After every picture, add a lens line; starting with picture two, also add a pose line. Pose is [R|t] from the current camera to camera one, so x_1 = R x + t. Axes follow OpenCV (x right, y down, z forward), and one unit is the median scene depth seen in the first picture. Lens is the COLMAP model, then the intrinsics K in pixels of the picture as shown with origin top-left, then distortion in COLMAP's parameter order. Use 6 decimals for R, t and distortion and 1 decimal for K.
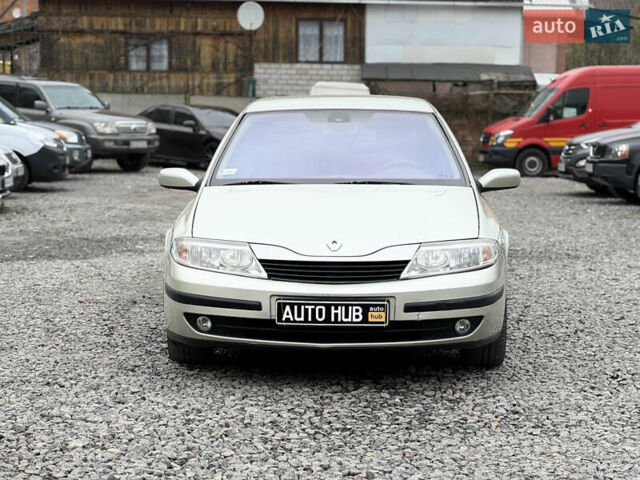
lens RADIAL K [[1394.2, 0, 320.0], [0, 1394.2, 240.0], [0, 0, 1]] dist [0.235353, -0.096922]
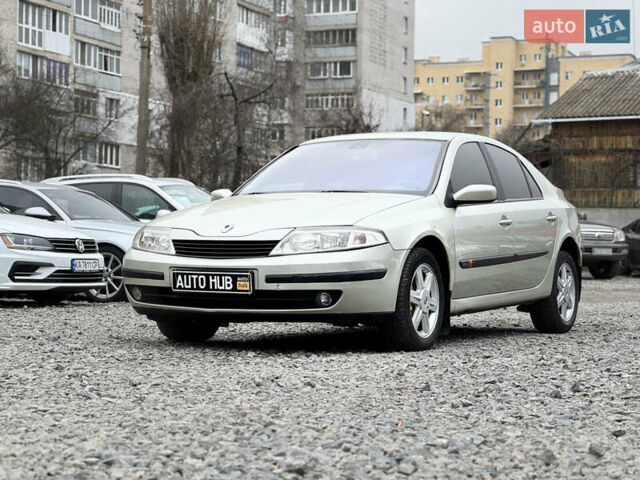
lens RADIAL K [[1394.2, 0, 320.0], [0, 1394.2, 240.0], [0, 0, 1]] dist [0.235353, -0.096922]
pose [[0.896881, 0.004838, -0.442246, 0.613957], [-0.050193, 0.994593, -0.090911, 0.119180], [0.439415, 0.103734, 0.892275, -0.030866]]
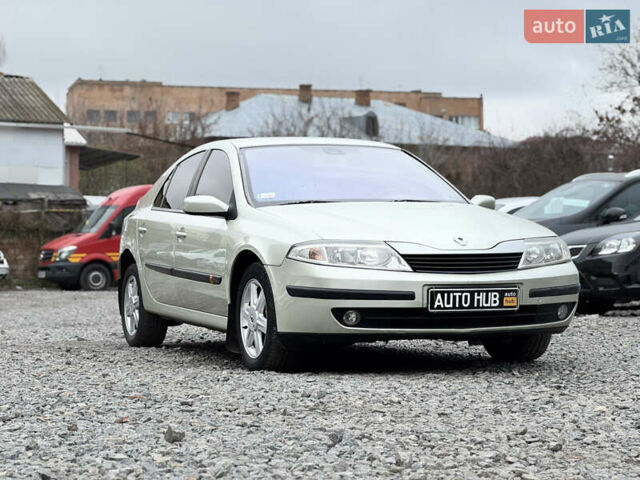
lens RADIAL K [[1394.2, 0, 320.0], [0, 1394.2, 240.0], [0, 0, 1]] dist [0.235353, -0.096922]
pose [[0.905553, -0.012032, 0.424063, -0.561120], [0.057796, 0.993777, -0.095224, 0.102480], [-0.420279, 0.110739, 0.900612, 0.052863]]
